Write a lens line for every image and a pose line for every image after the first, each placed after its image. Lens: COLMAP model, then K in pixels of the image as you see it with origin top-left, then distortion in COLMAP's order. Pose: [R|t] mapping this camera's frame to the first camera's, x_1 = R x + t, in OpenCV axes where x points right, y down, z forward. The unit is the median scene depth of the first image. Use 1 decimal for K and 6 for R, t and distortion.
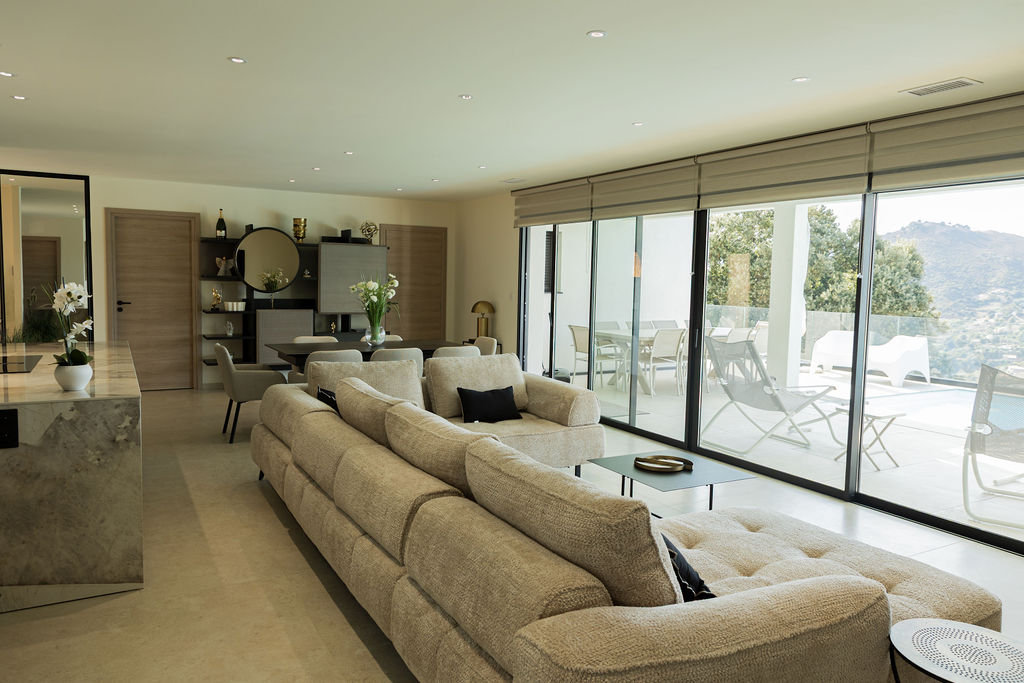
lens RADIAL K [[708.7, 0, 515.2], [0, 708.7, 338.8], [0, 0, 1]] dist [0.009801, 0.001560]
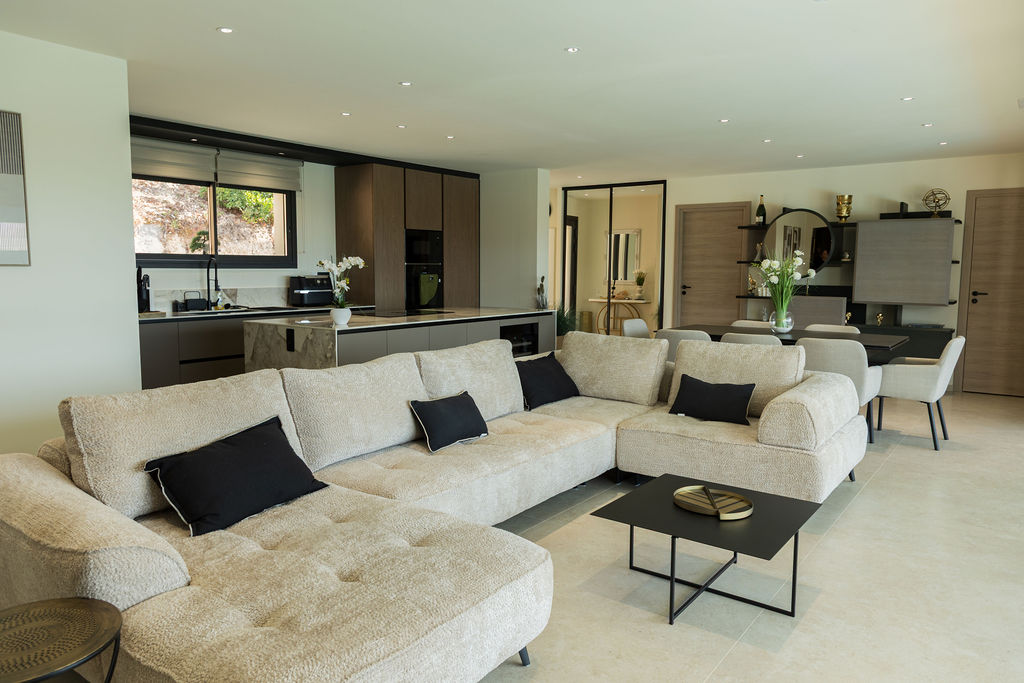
lens RADIAL K [[708.7, 0, 514.9], [0, 708.7, 342.2], [0, 0, 1]] dist [0.009801, 0.001560]
pose [[0.407950, 0.077914, -0.909674, 0.385426], [-0.076041, 0.995790, 0.051189, 0.000662], [0.909832, 0.048290, 0.412157, 0.280461]]
